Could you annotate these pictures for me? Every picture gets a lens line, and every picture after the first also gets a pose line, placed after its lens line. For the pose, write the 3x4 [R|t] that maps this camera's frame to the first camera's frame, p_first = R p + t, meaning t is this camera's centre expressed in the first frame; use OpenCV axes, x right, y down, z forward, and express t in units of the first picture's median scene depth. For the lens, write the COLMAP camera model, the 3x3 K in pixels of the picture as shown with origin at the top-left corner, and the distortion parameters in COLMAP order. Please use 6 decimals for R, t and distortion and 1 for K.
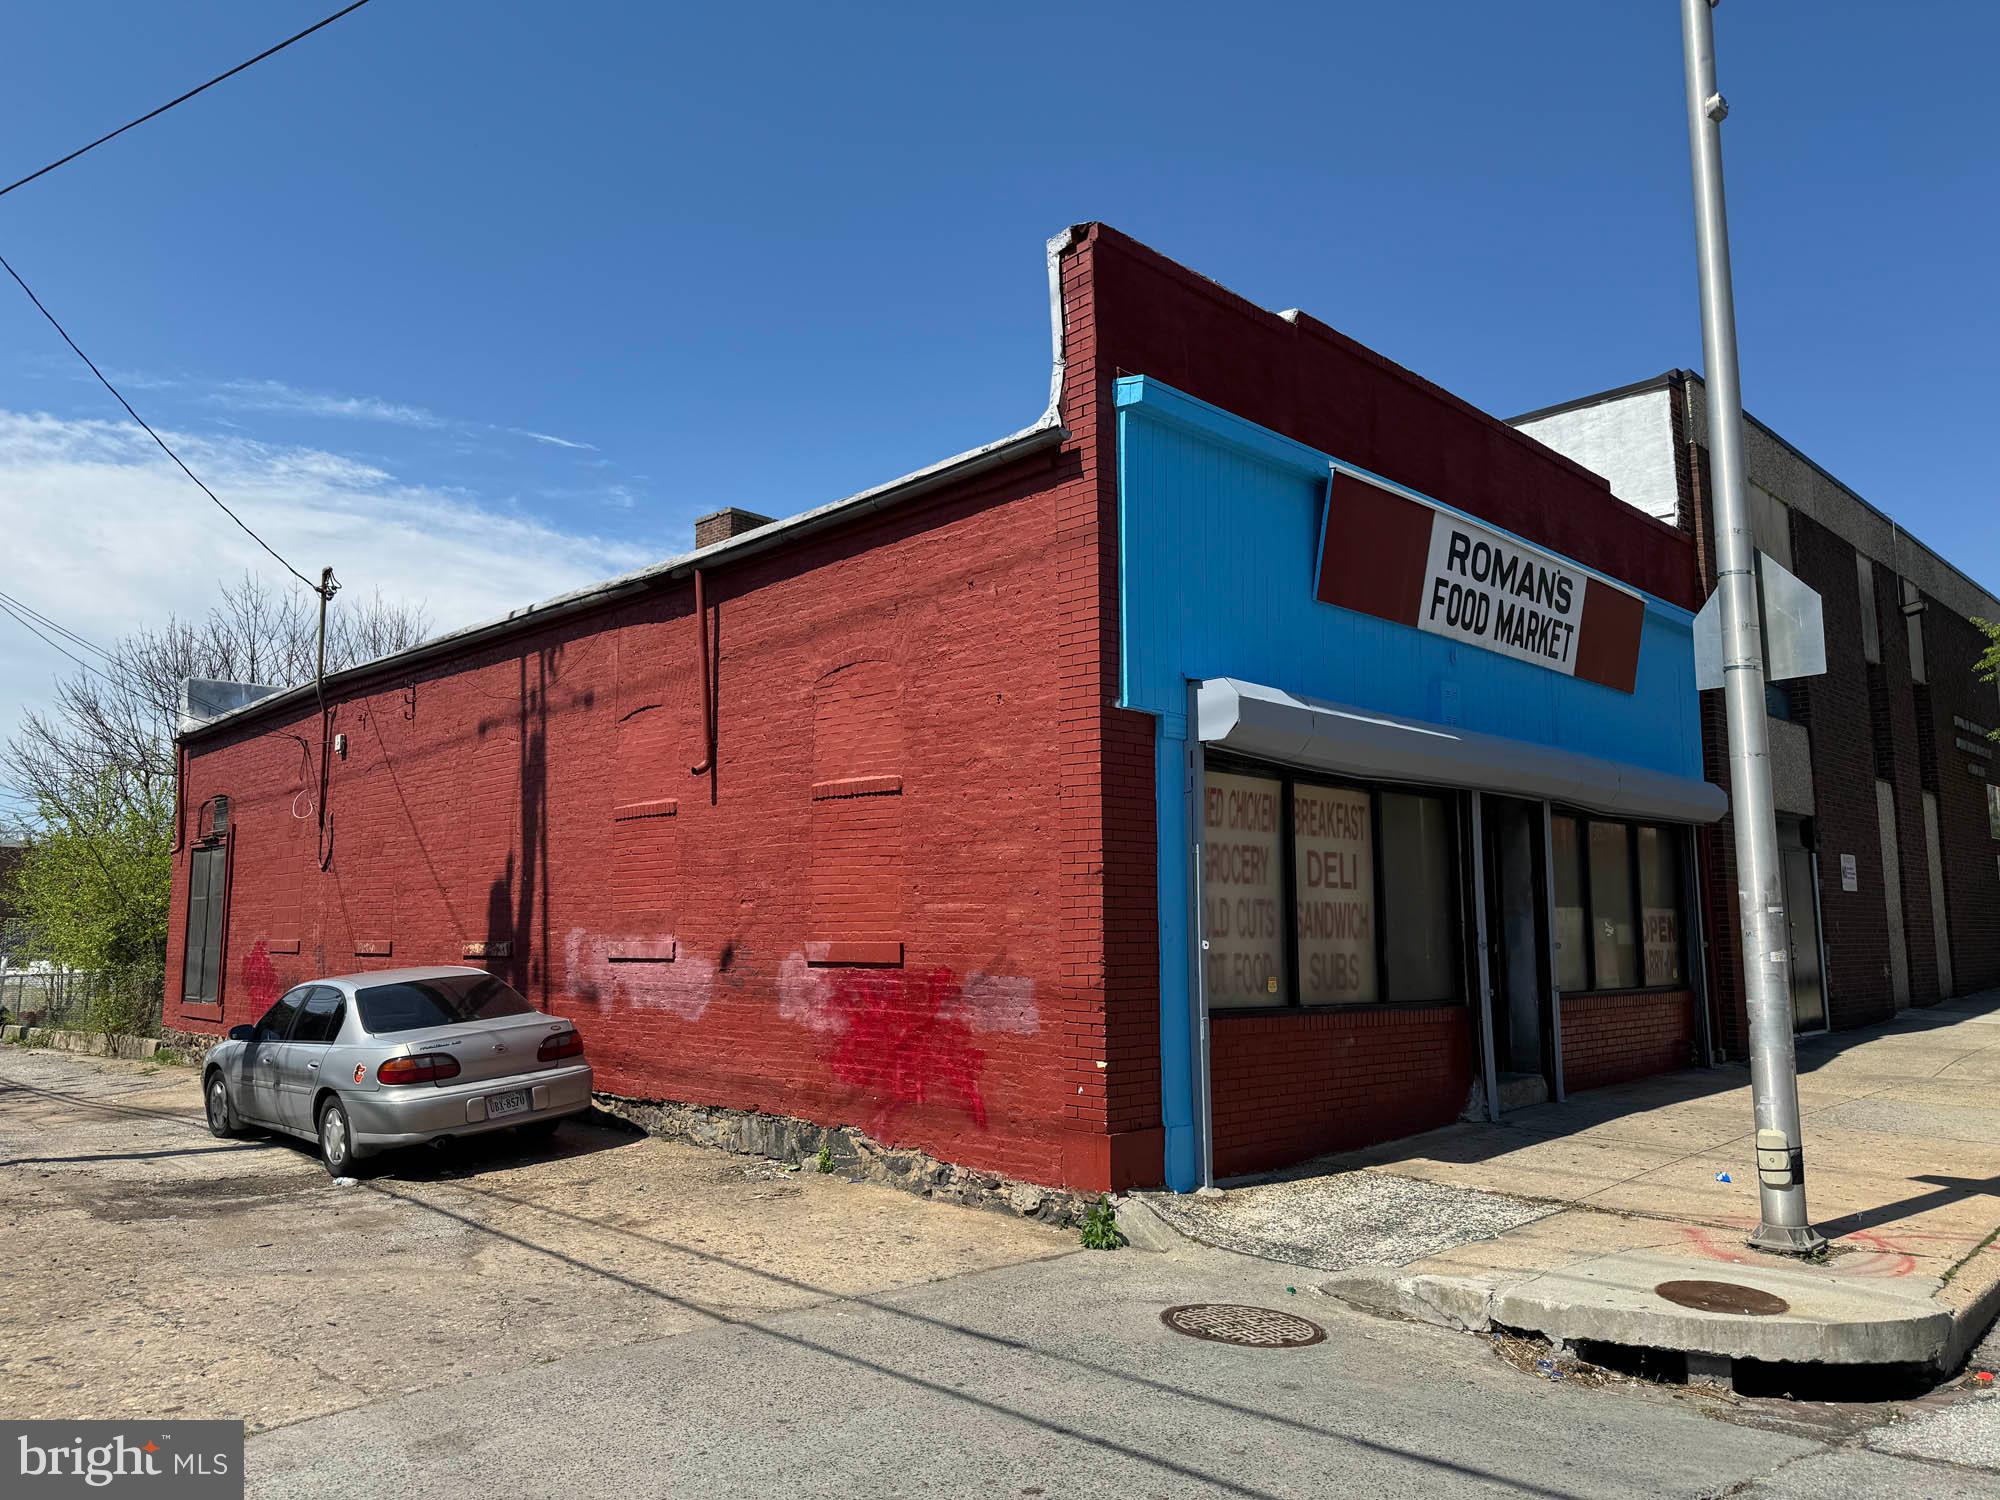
lens RADIAL K [[1390.4, 0, 1000.0], [0, 1390.4, 750.0], [0, 0, 1]] dist [0.086981, -0.099326]
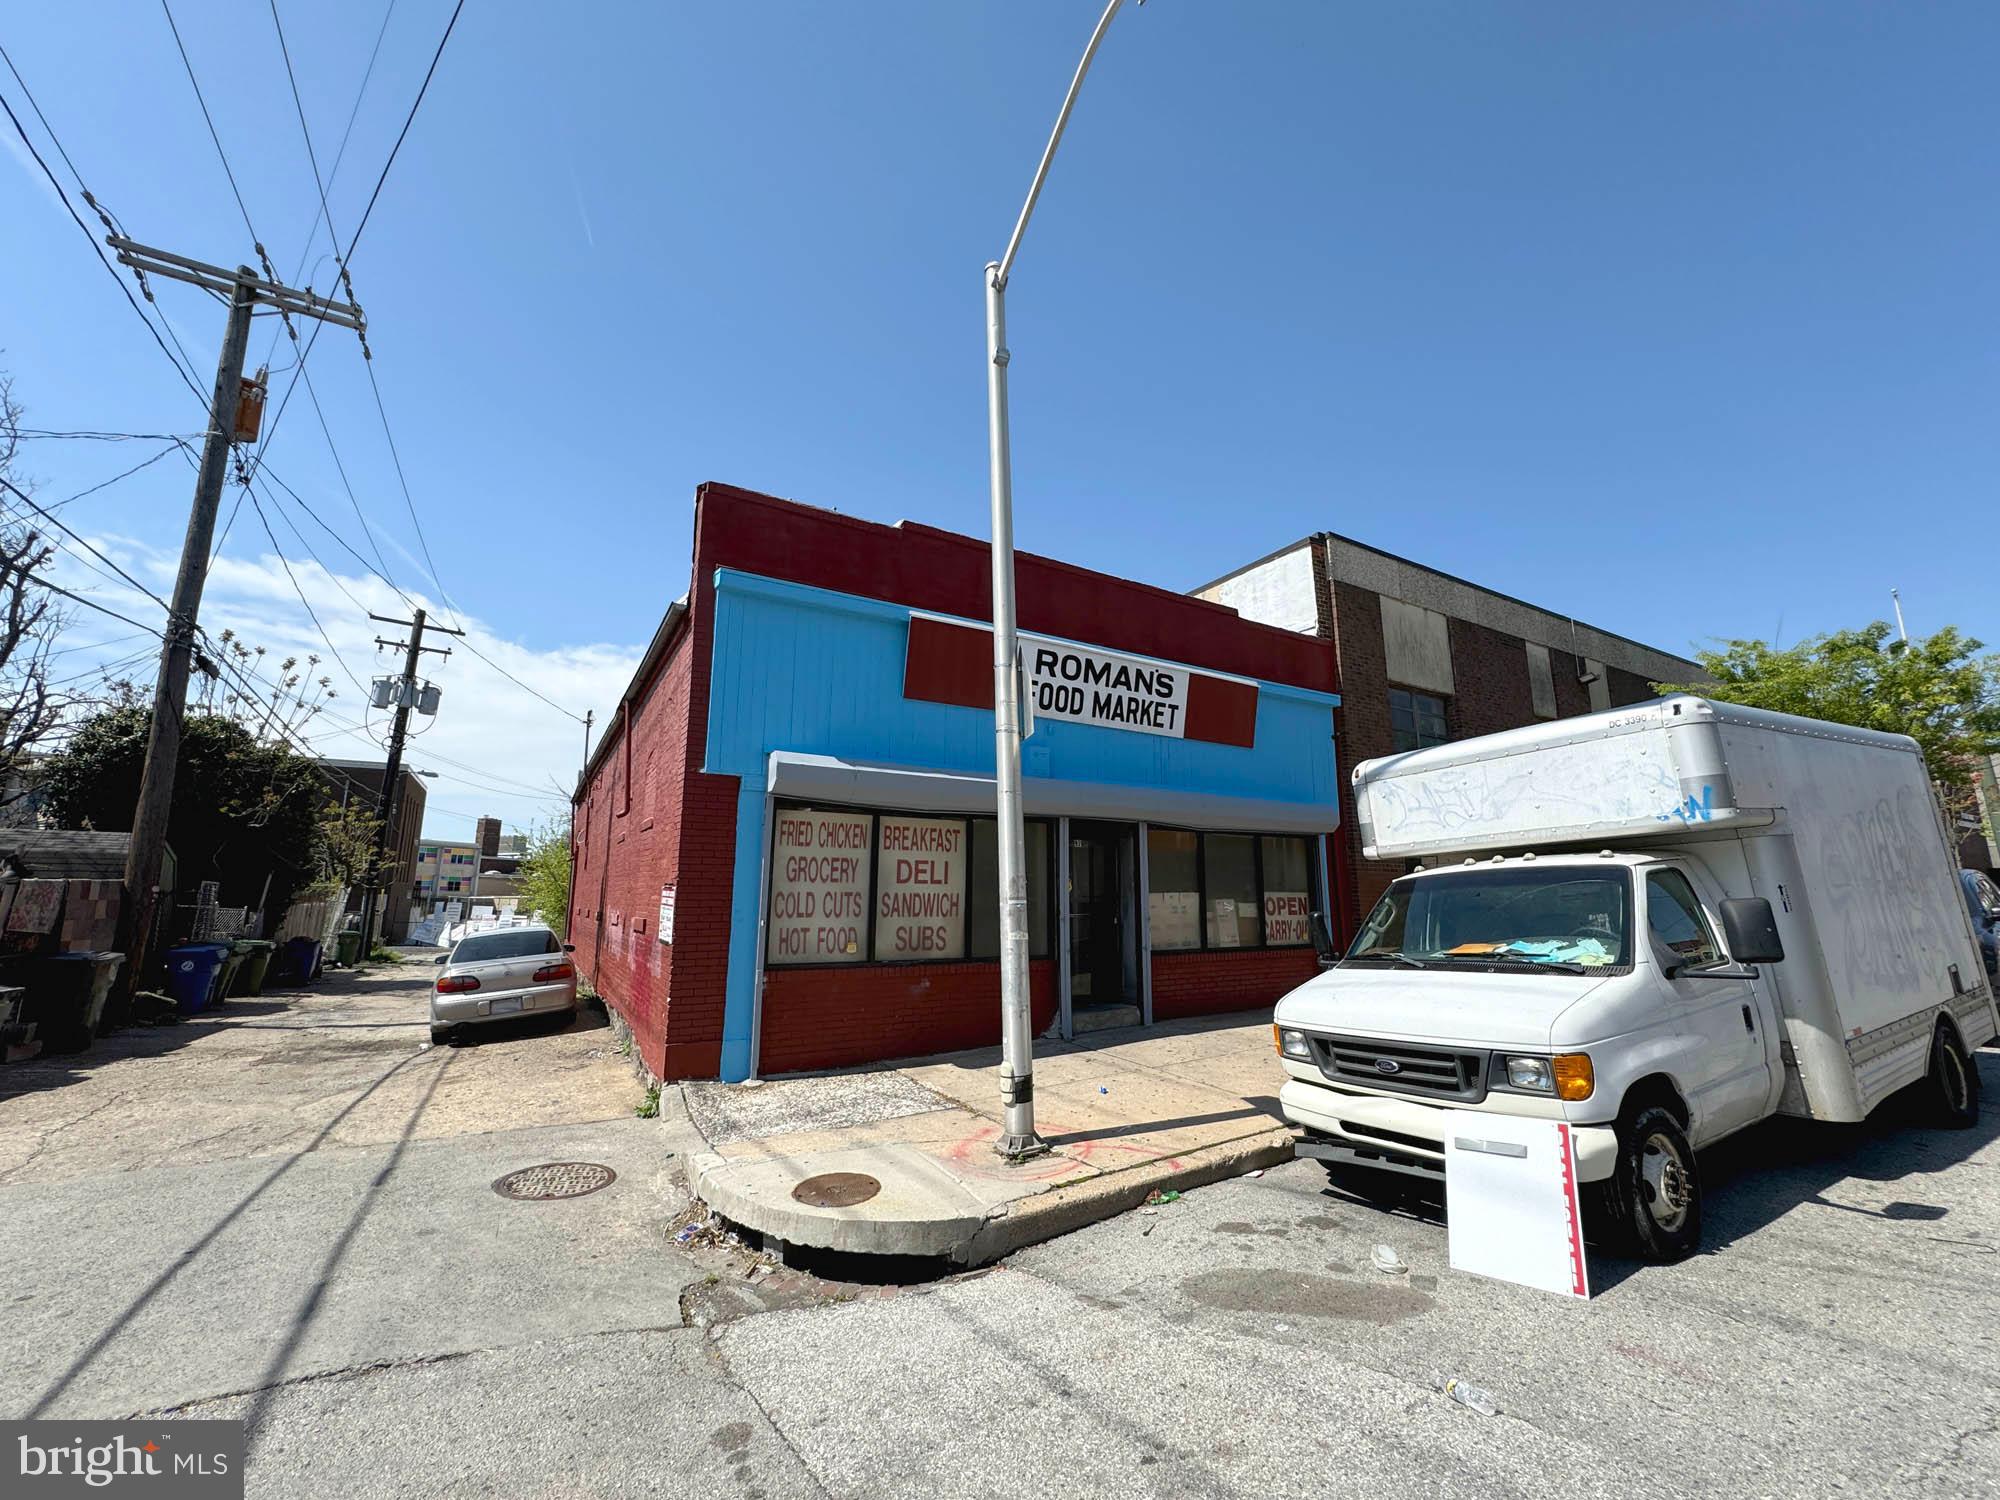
lens RADIAL K [[793.7, 0, 1002.5], [0, 793.7, 751.1], [0, 0, 1]] dist [-0.001913, 0.000117]
pose [[0.970522, -0.042026, -0.237319, 0.538255], [0.029266, 0.997943, -0.057040, 0.005091], [0.239228, 0.048414, 0.969756, 0.164494]]
